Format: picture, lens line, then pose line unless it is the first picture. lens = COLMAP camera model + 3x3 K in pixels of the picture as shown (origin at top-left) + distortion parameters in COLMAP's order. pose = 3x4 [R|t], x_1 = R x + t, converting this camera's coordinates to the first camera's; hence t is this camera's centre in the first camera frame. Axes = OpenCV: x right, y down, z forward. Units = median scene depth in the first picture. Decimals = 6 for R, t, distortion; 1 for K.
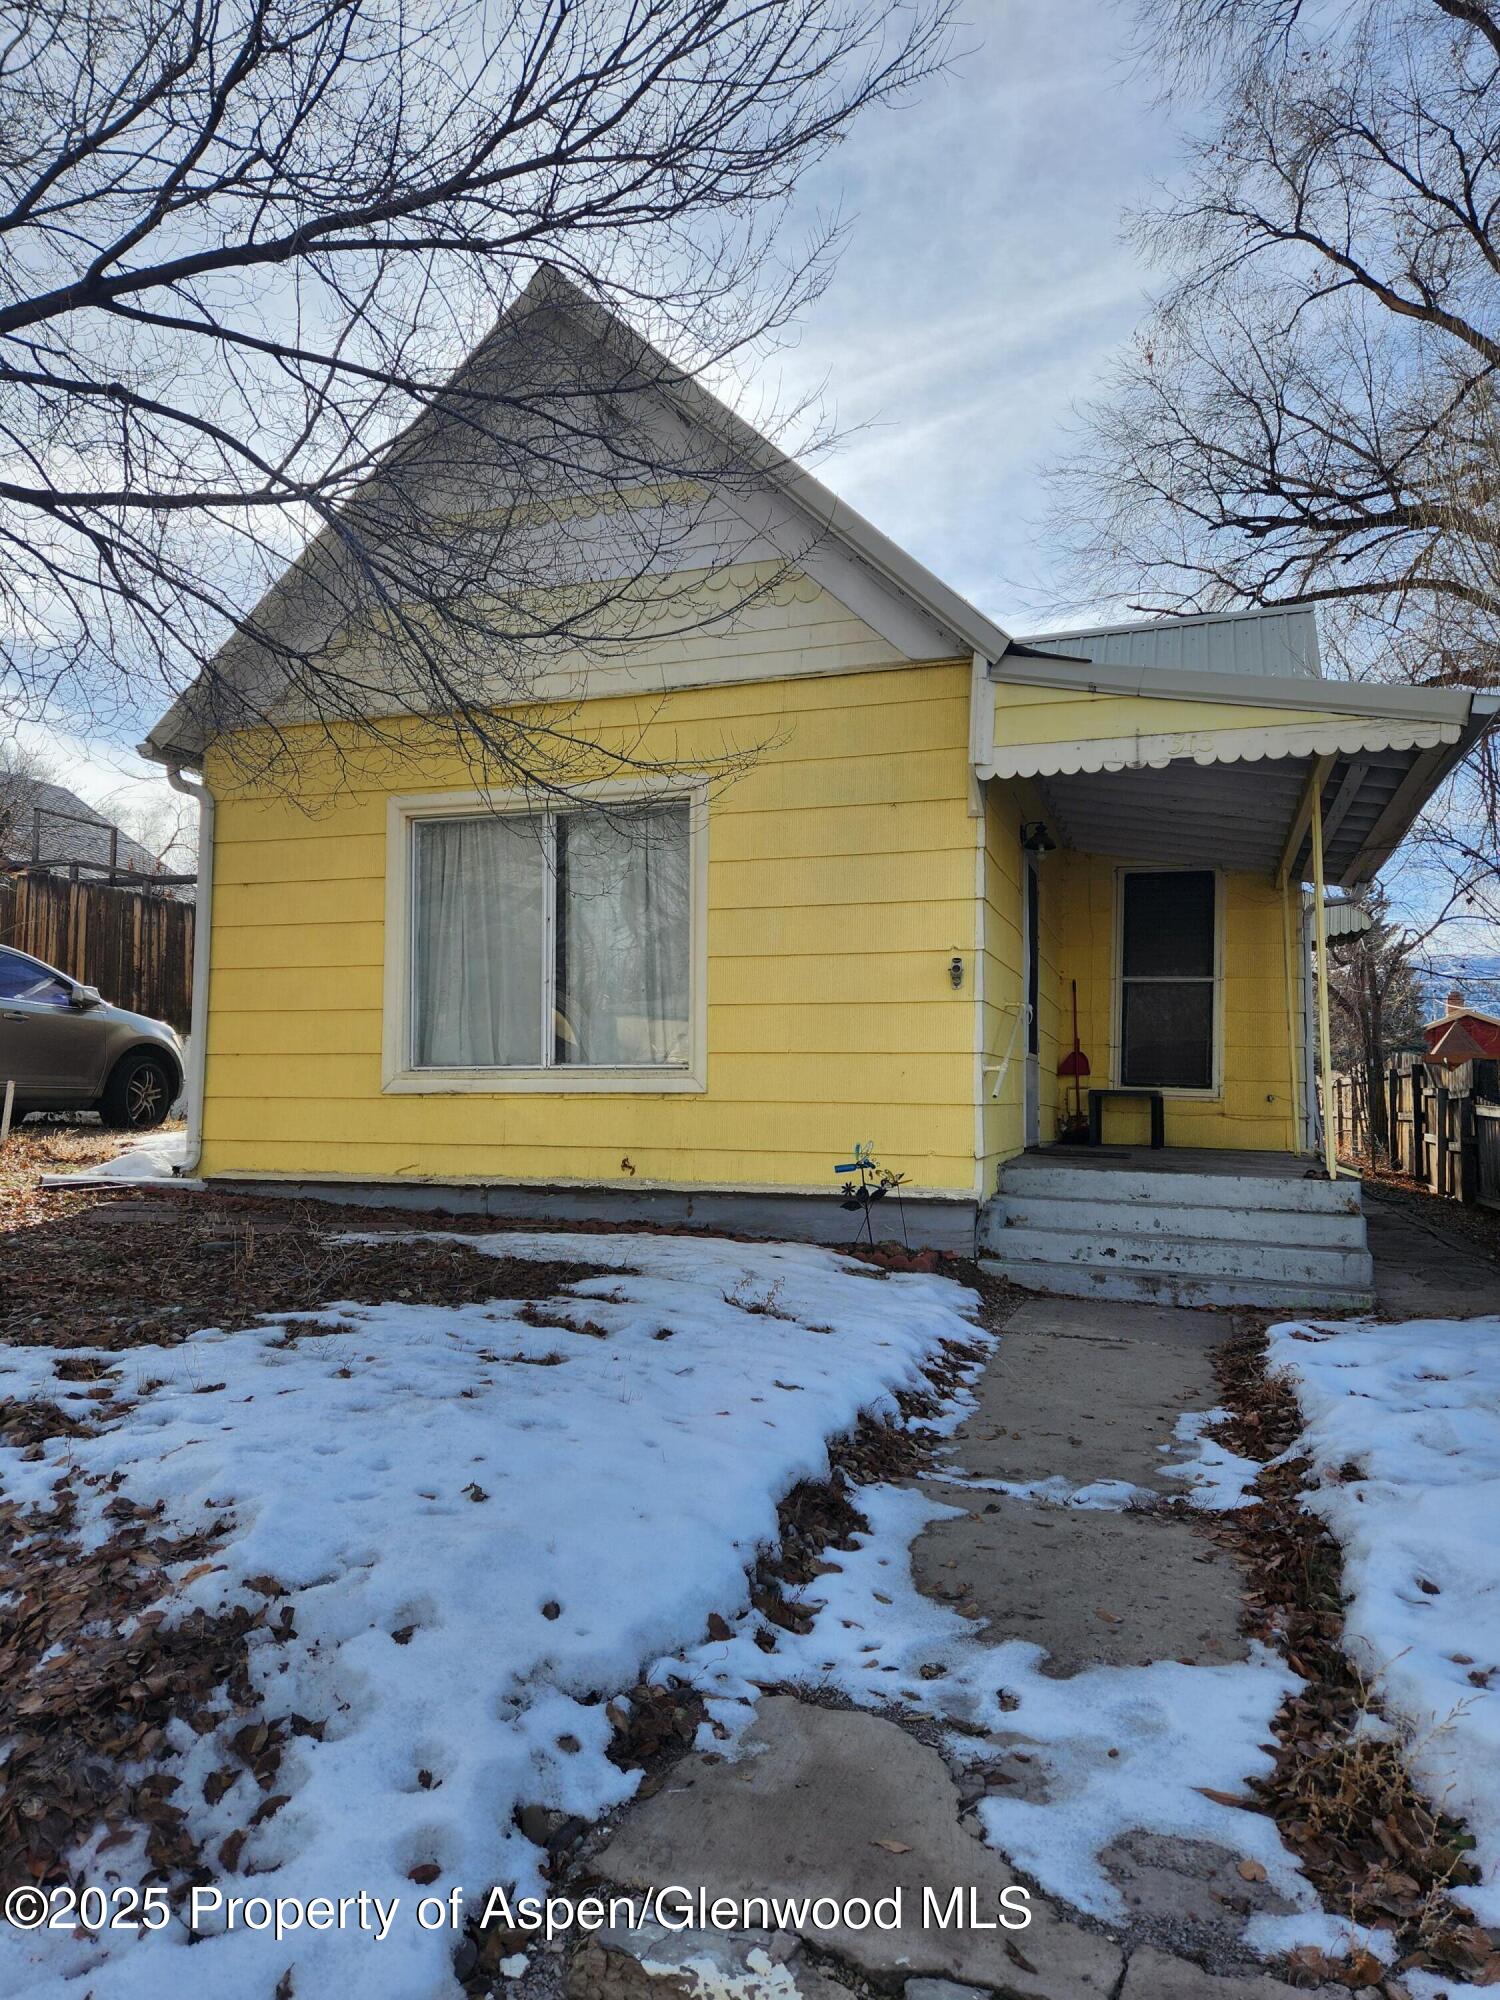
lens RADIAL K [[1368.9, 0, 750.0], [0, 1368.9, 1000.0], [0, 0, 1]] dist [0.054612, -0.000251]
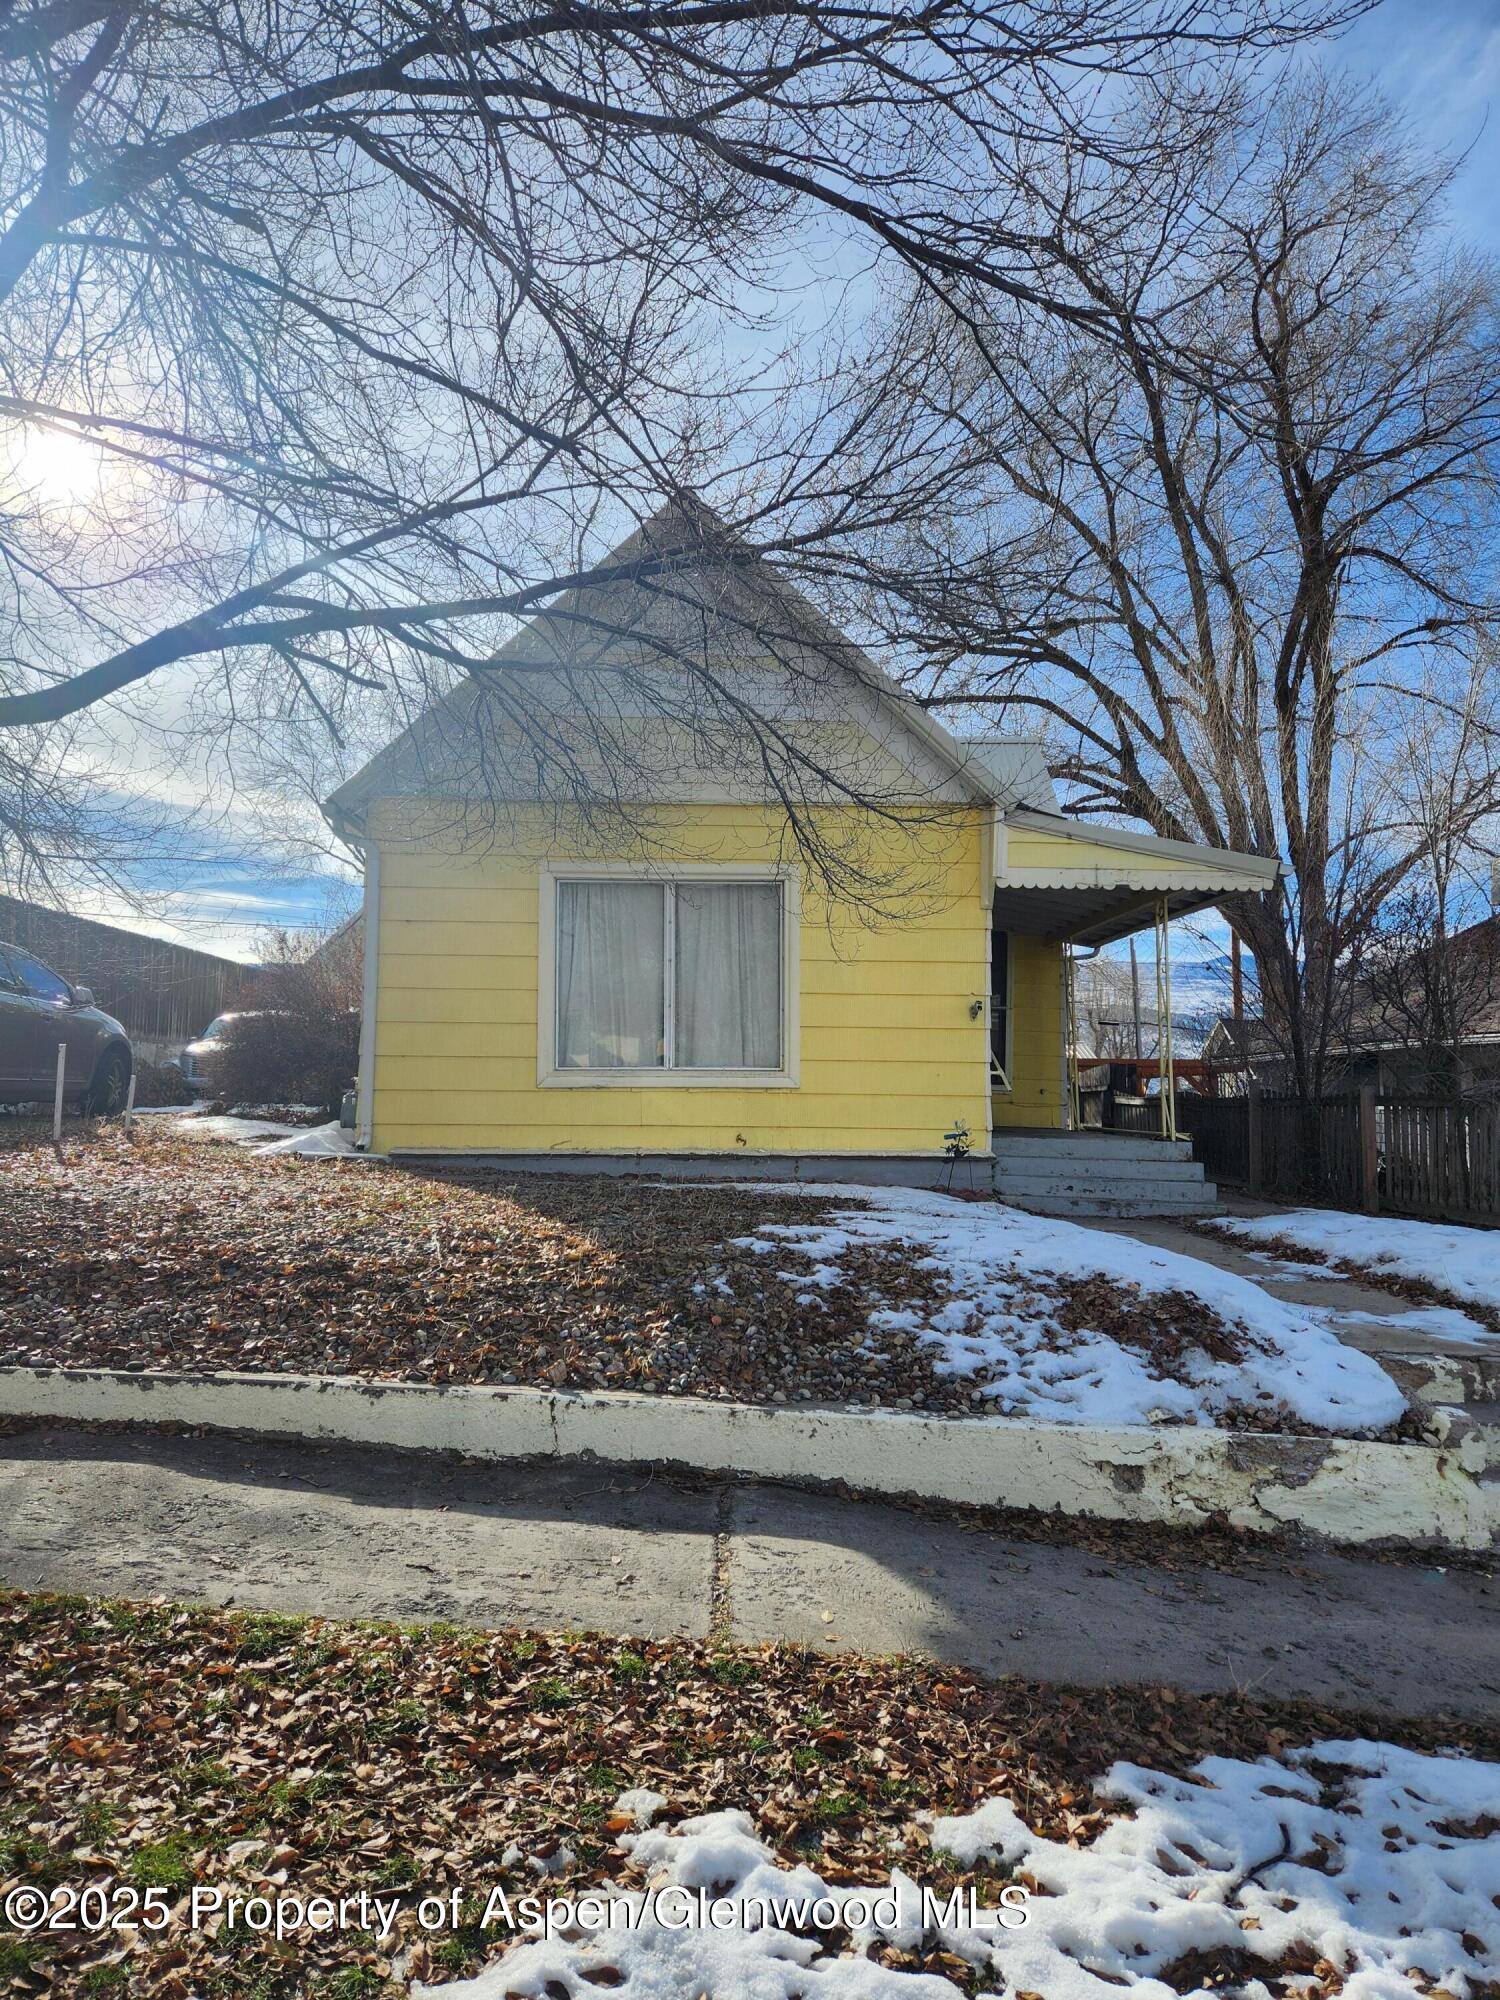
lens RADIAL K [[1368.9, 0, 750.0], [0, 1368.9, 1000.0], [0, 0, 1]] dist [0.054612, -0.000251]
pose [[0.932692, 0.025432, 0.359776, -0.586200], [-0.027118, 0.999632, -0.000363, -0.022067], [-0.359653, -0.009418, 0.933039, -0.315642]]
